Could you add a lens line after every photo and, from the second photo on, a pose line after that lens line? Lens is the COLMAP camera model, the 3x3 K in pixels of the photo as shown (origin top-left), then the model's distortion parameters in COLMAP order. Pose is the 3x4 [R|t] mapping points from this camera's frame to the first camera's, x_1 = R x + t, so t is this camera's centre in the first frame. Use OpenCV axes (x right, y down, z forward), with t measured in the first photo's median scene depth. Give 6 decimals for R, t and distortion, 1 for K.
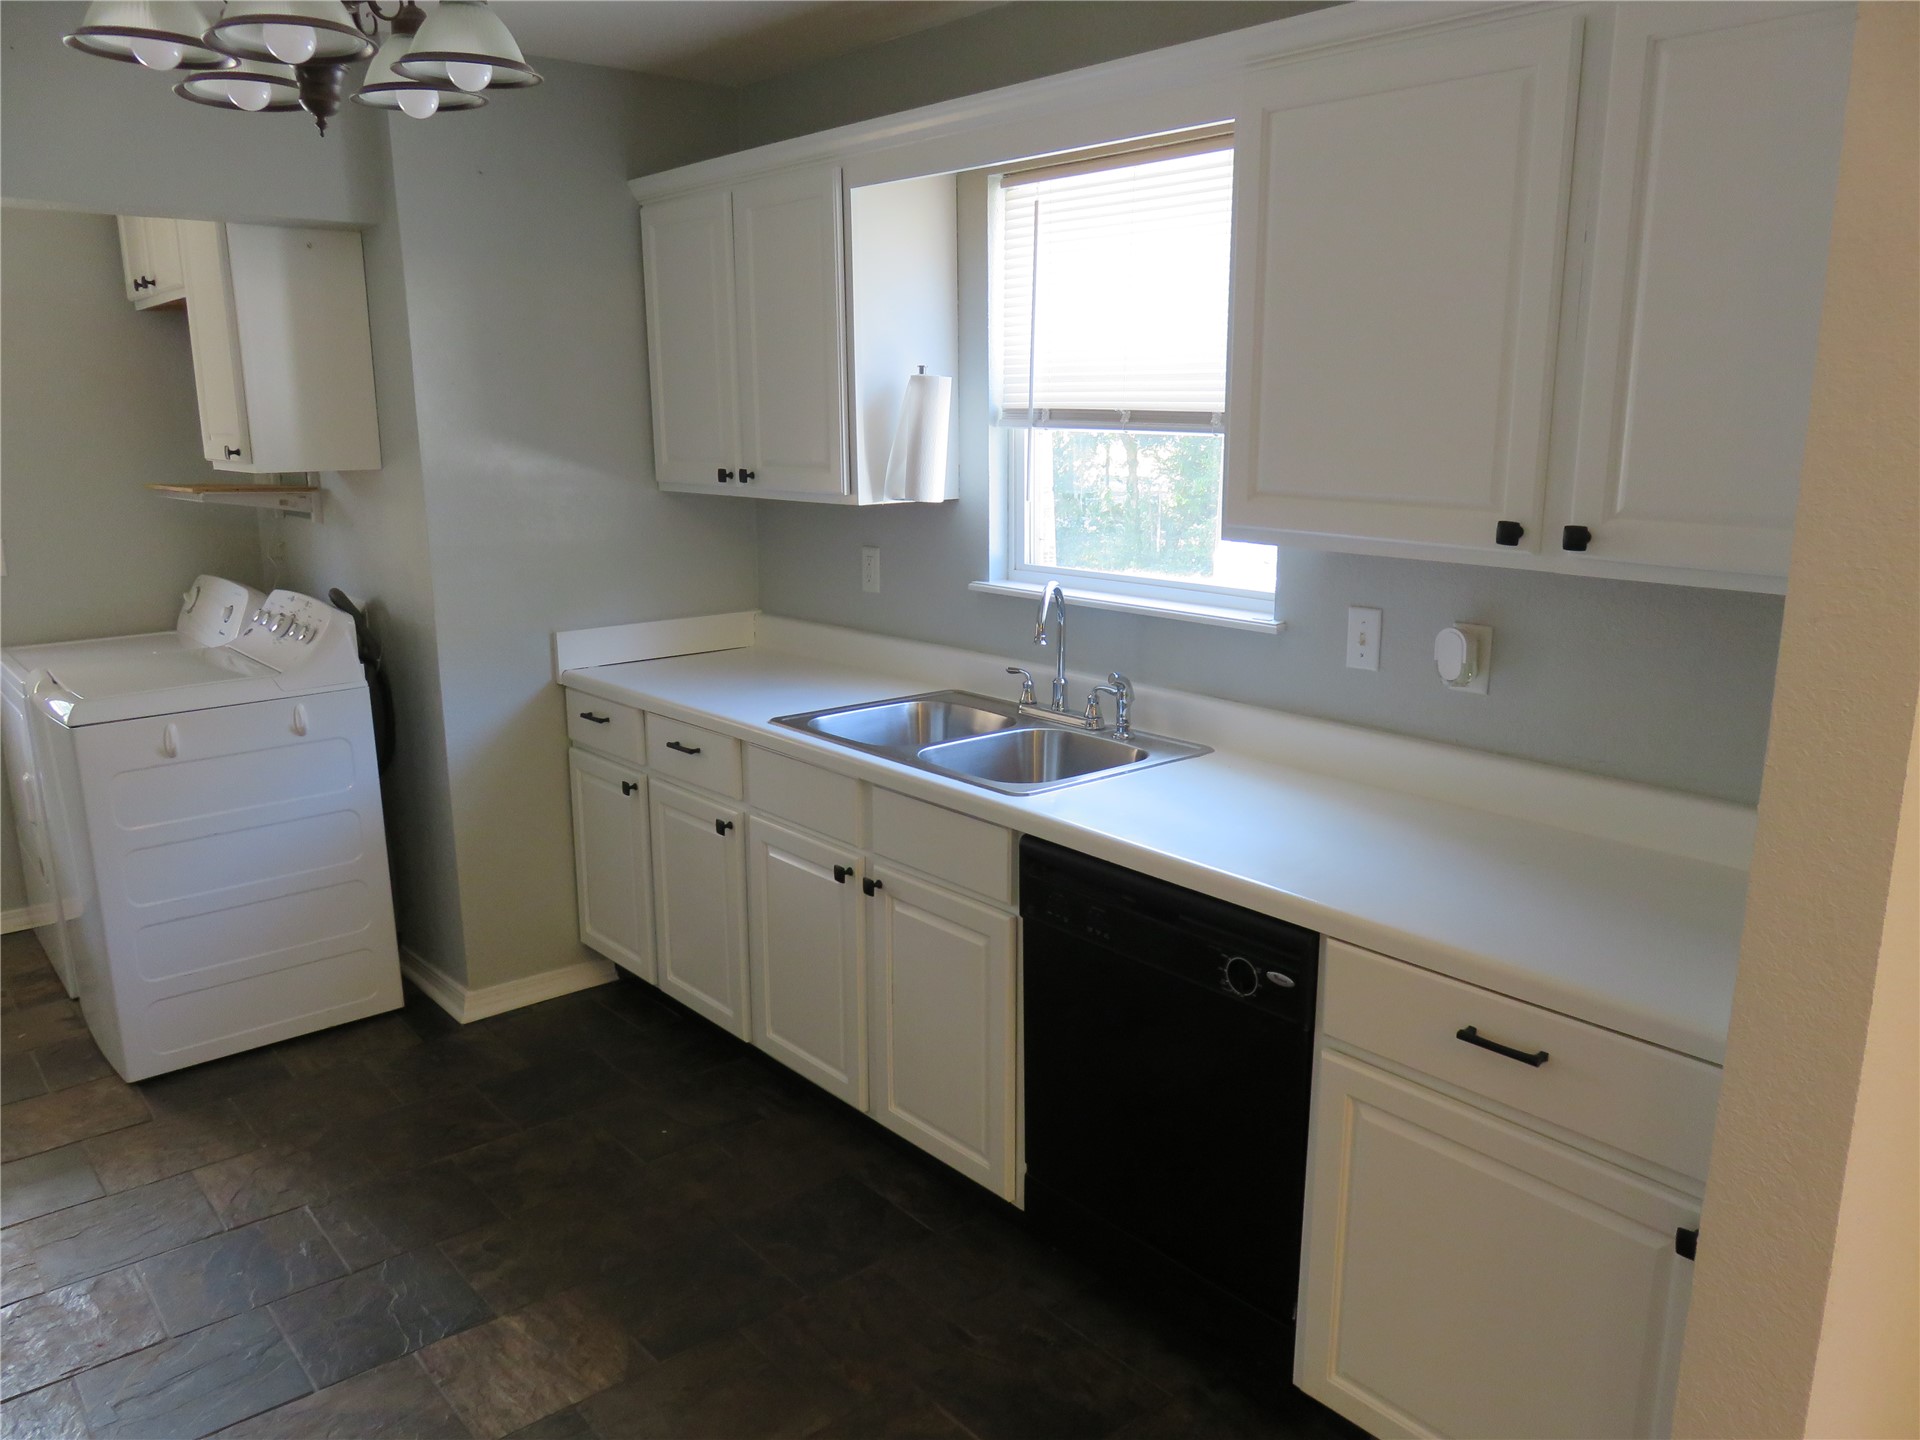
lens RADIAL K [[1434.1, 0, 965.9], [0, 1434.1, 720.6], [0, 0, 1]] dist [-0.009132, 0.001361]
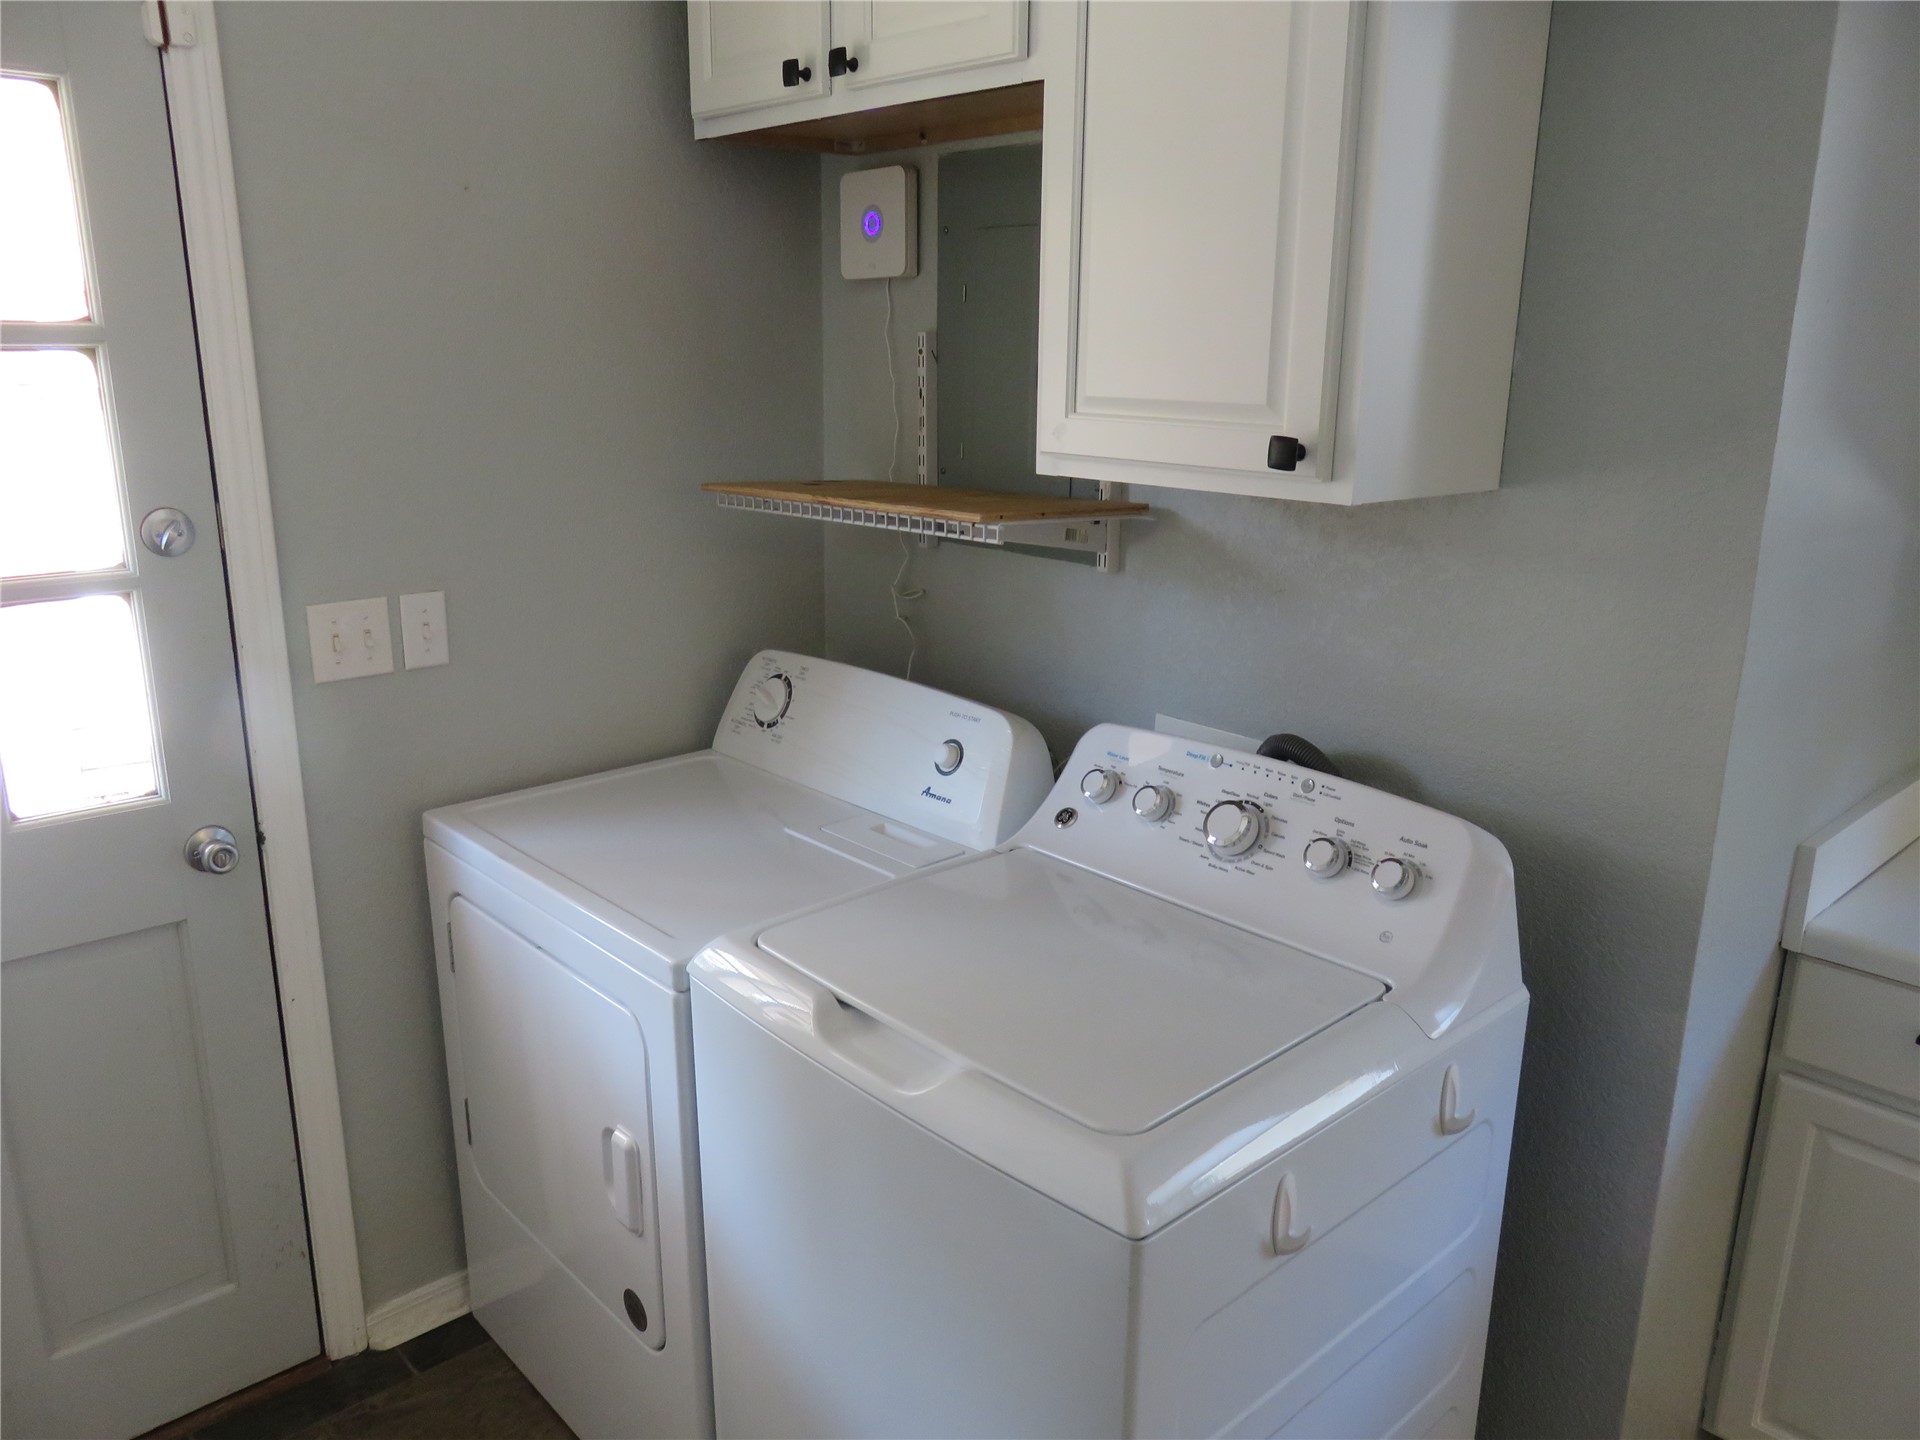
lens RADIAL K [[1434.1, 0, 965.9], [0, 1434.1, 720.6], [0, 0, 1]] dist [-0.009132, 0.001361]
pose [[0.999009, -0.000259, 0.044515, -0.525618], [-0.001893, 0.998832, 0.048286, -0.110655], [-0.044475, -0.048323, 0.997841, 0.495756]]
